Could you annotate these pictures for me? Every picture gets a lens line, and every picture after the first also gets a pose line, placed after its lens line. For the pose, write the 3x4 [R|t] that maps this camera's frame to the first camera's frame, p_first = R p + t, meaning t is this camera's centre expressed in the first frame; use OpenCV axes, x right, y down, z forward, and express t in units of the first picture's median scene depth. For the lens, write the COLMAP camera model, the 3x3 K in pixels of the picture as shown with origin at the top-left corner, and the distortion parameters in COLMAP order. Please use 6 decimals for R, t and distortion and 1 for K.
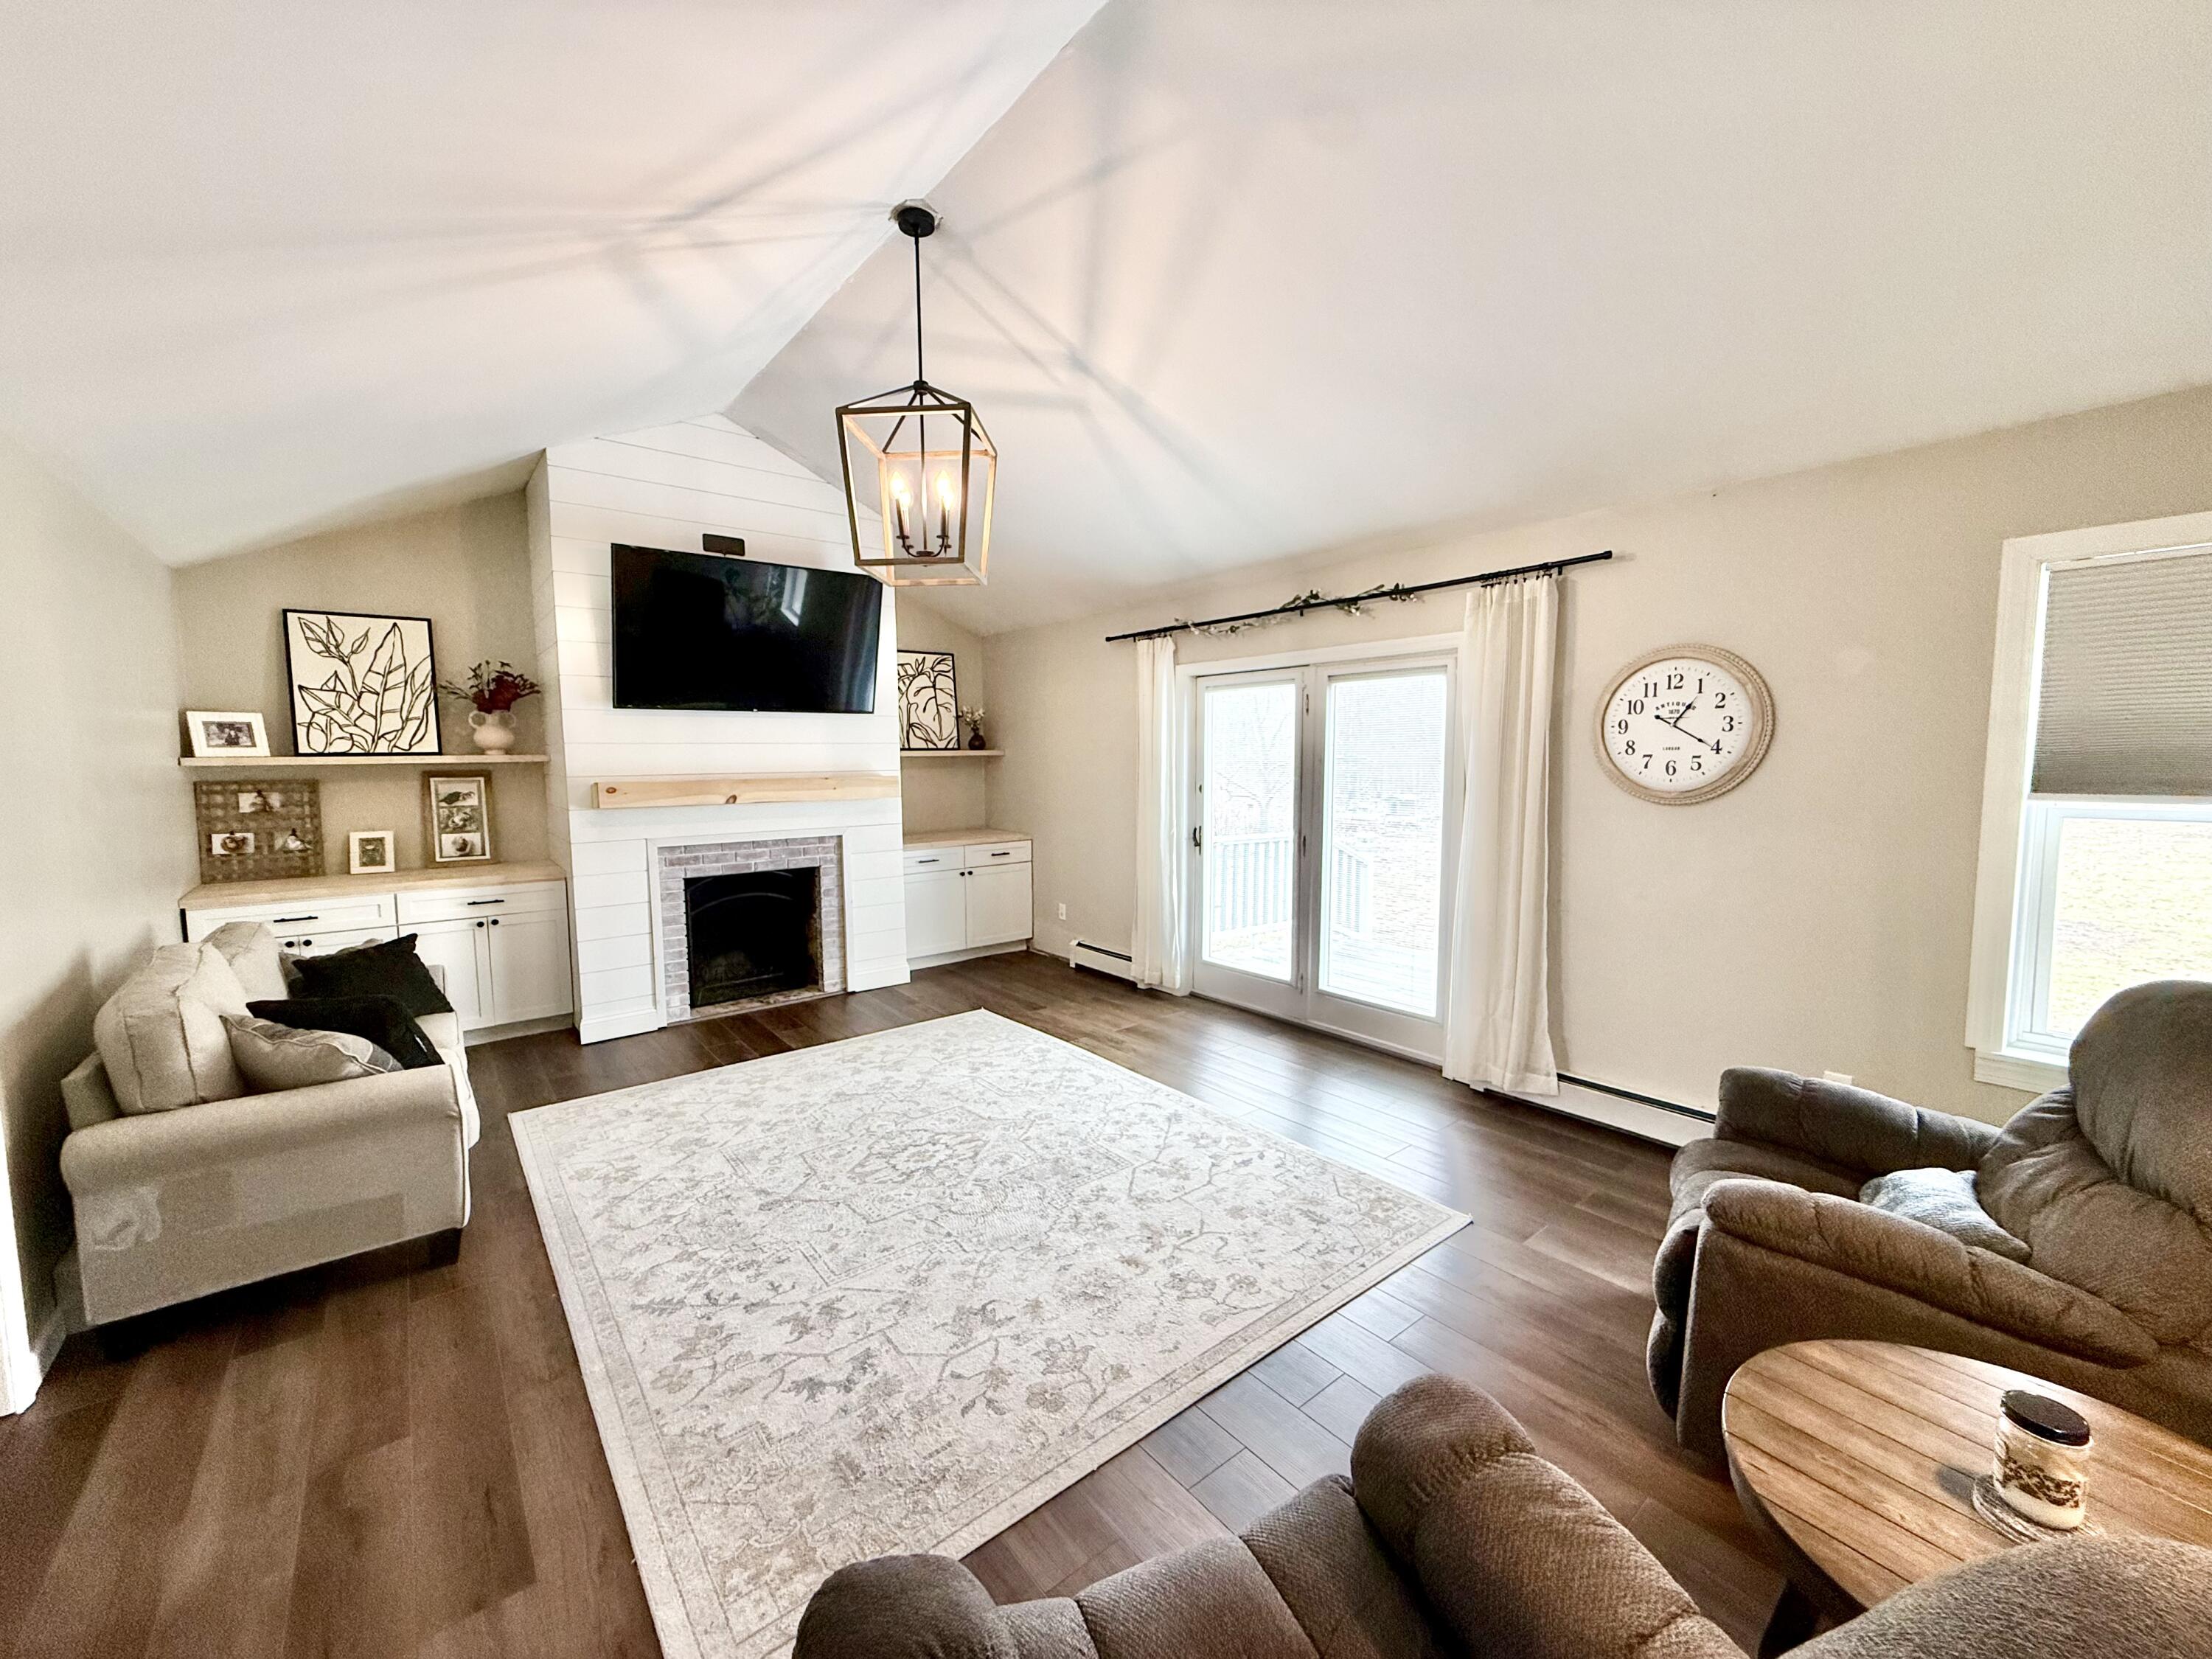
lens RADIAL K [[877.8, 0, 1101.8], [0, 877.8, 832.8], [0, 0, 1]] dist [0.000469, -0.000025]
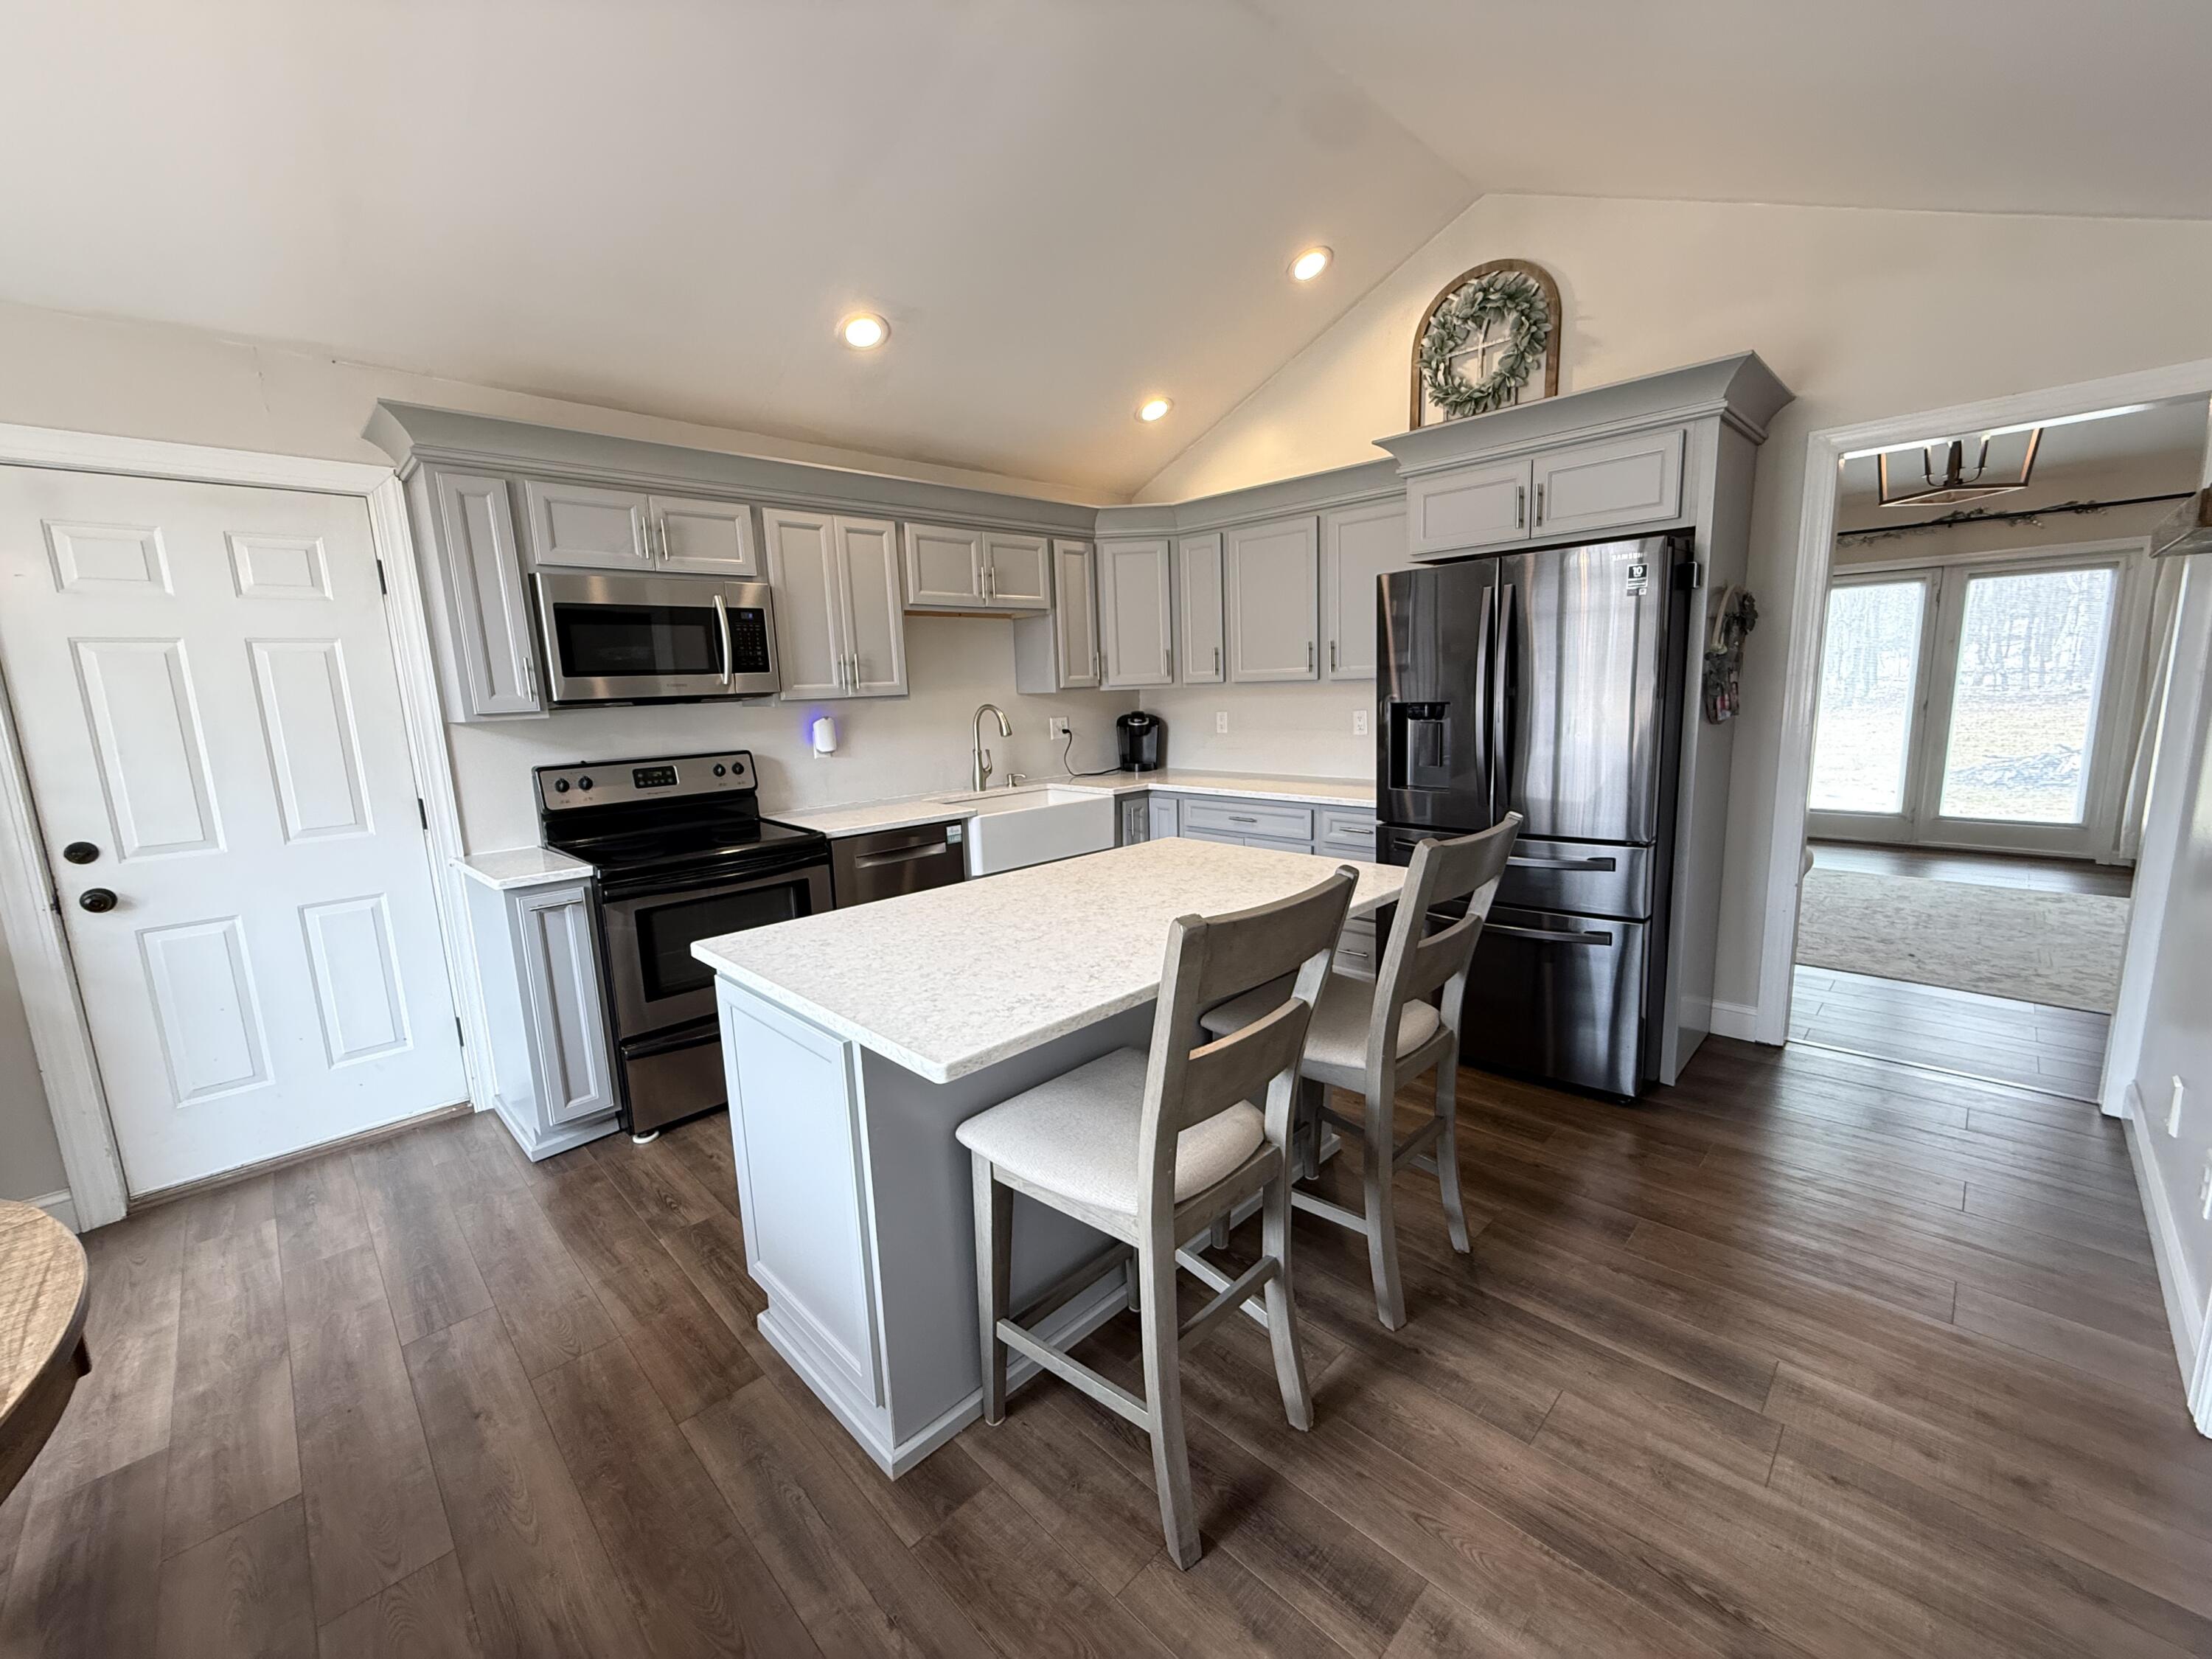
lens RADIAL K [[877.8, 0, 1101.8], [0, 877.8, 832.8], [0, 0, 1]] dist [0.000469, -0.000025]
pose [[0.994299, -0.049641, 0.094371, -1.174243], [0.041971, 0.995782, 0.081589, 0.044480], [-0.098023, -0.077163, 0.992188, -0.204512]]
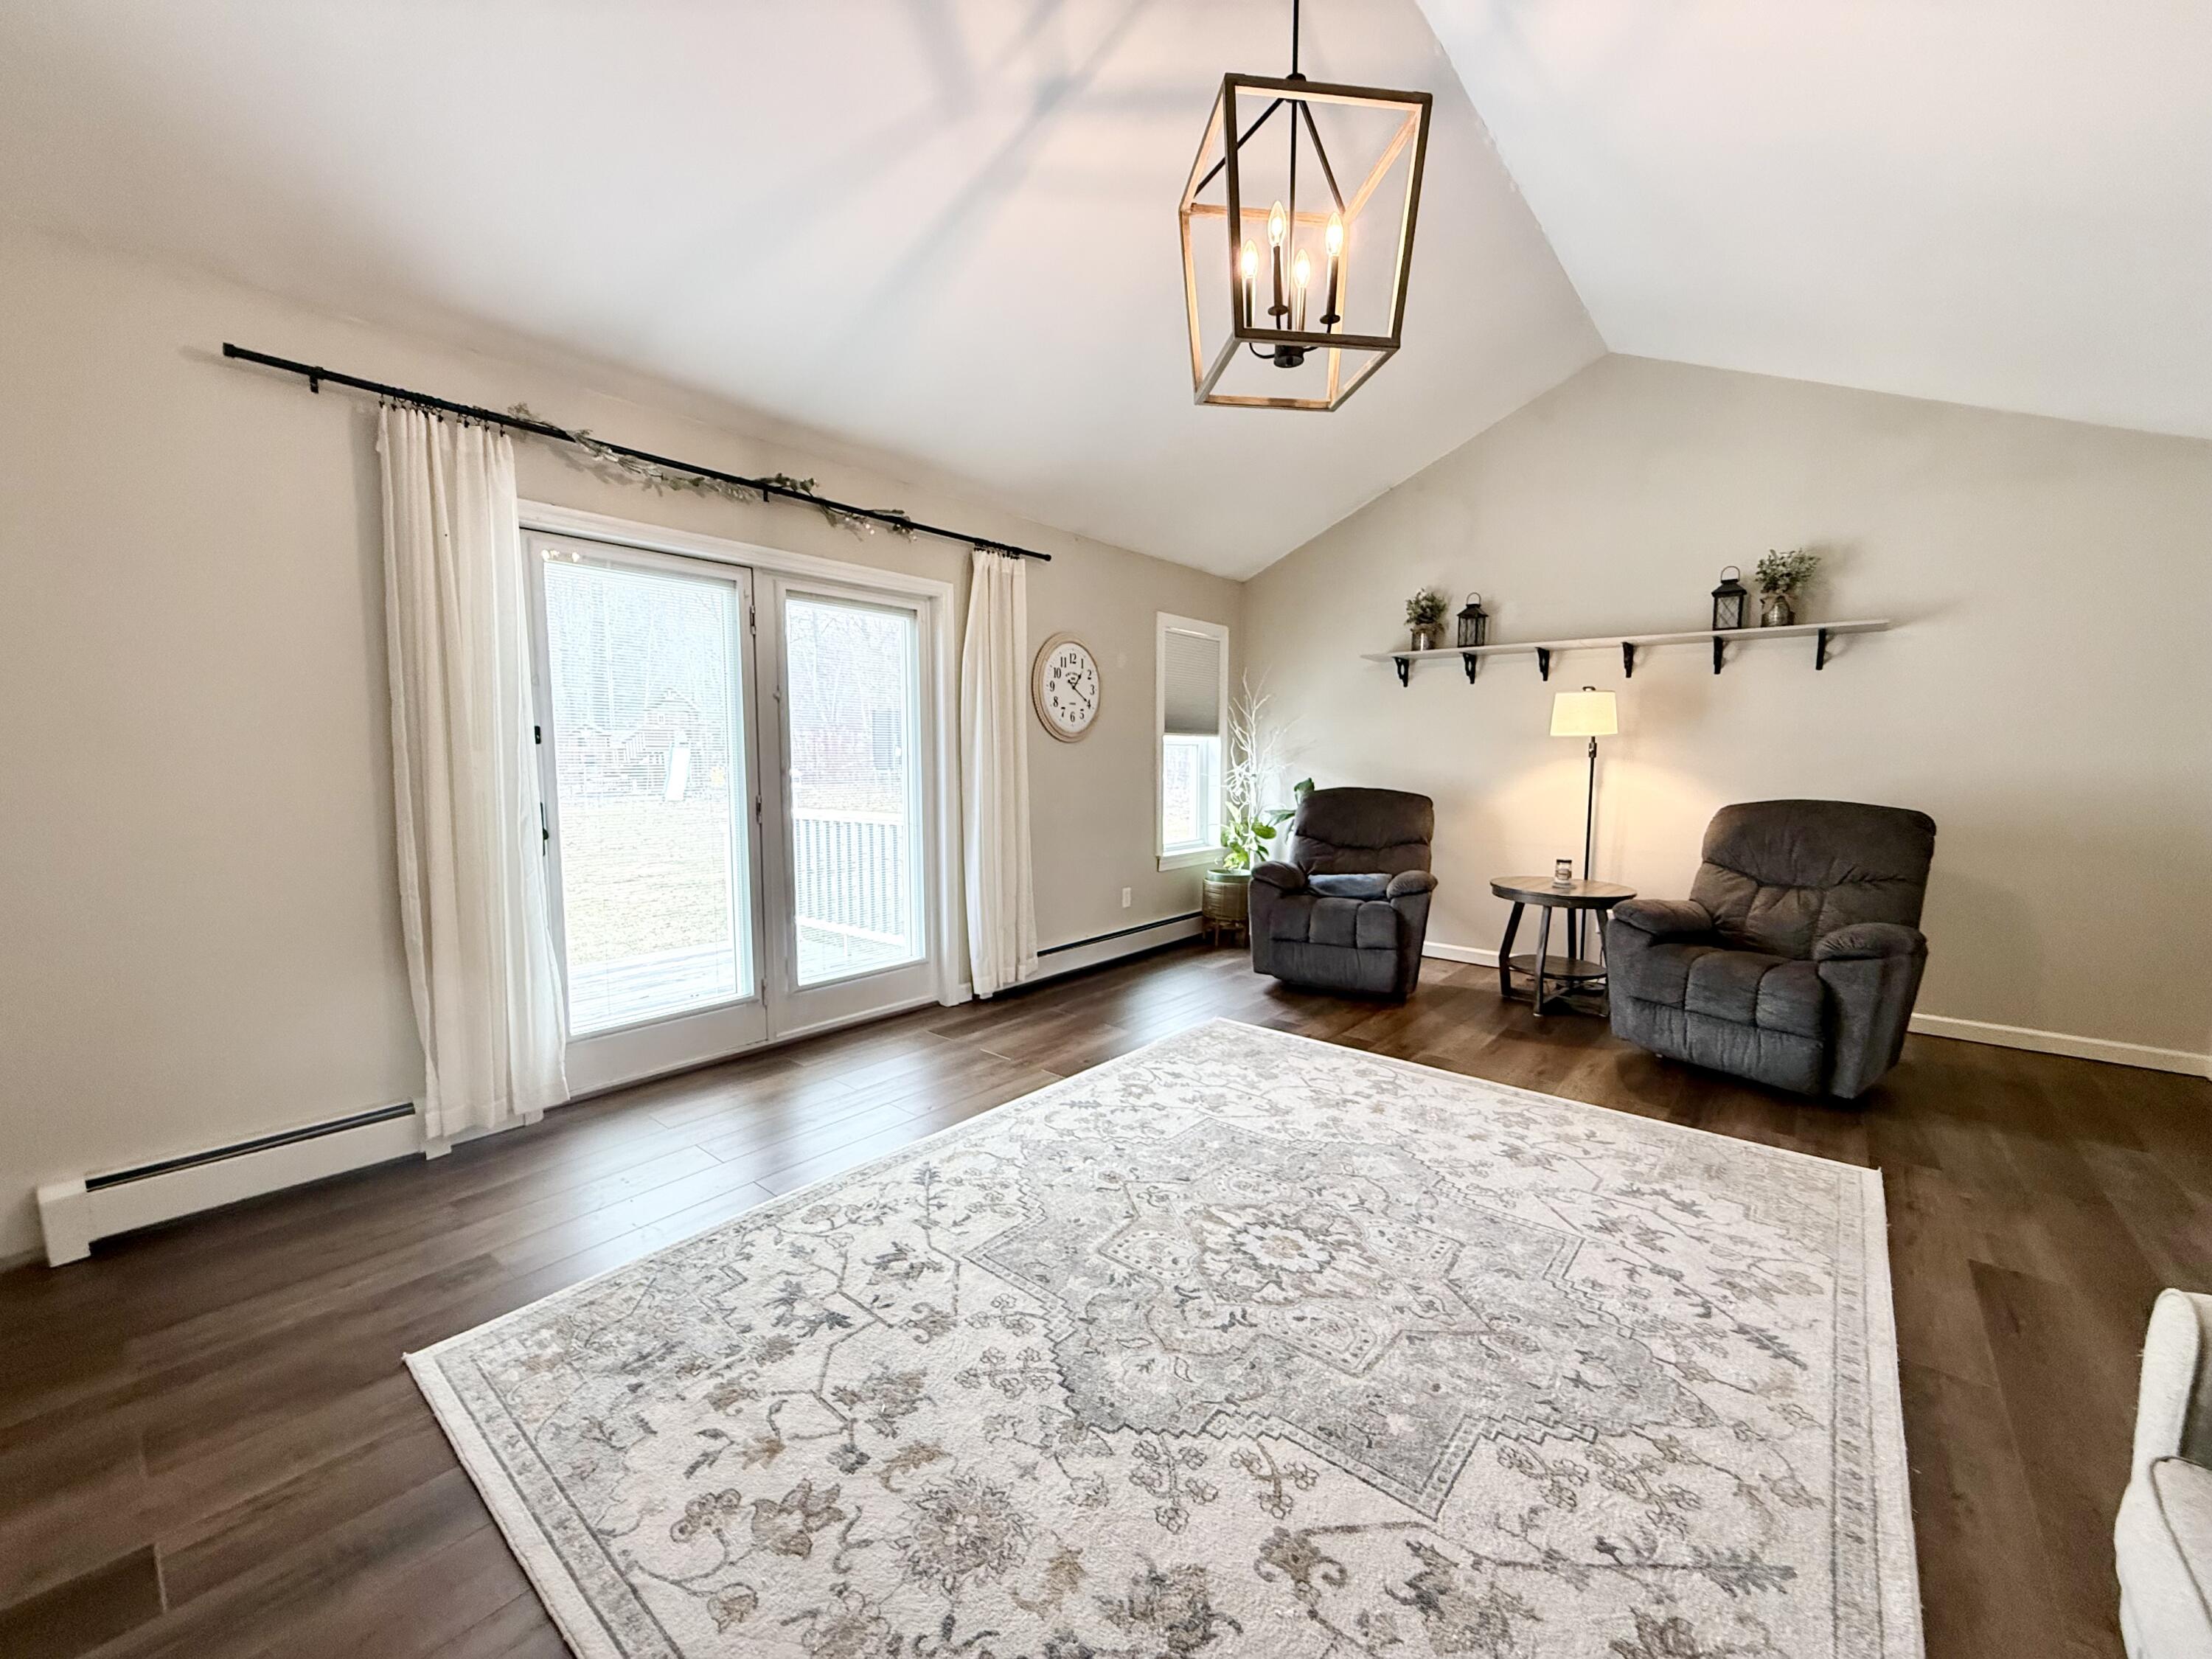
lens RADIAL K [[877.8, 0, 1101.8], [0, 877.8, 832.8], [0, 0, 1]] dist [0.000469, -0.000025]
pose [[-0.201993, -0.085708, 0.975629, -0.587862], [0.080703, 0.991319, 0.103795, -0.021112], [-0.976056, 0.099702, -0.193323, 0.896236]]
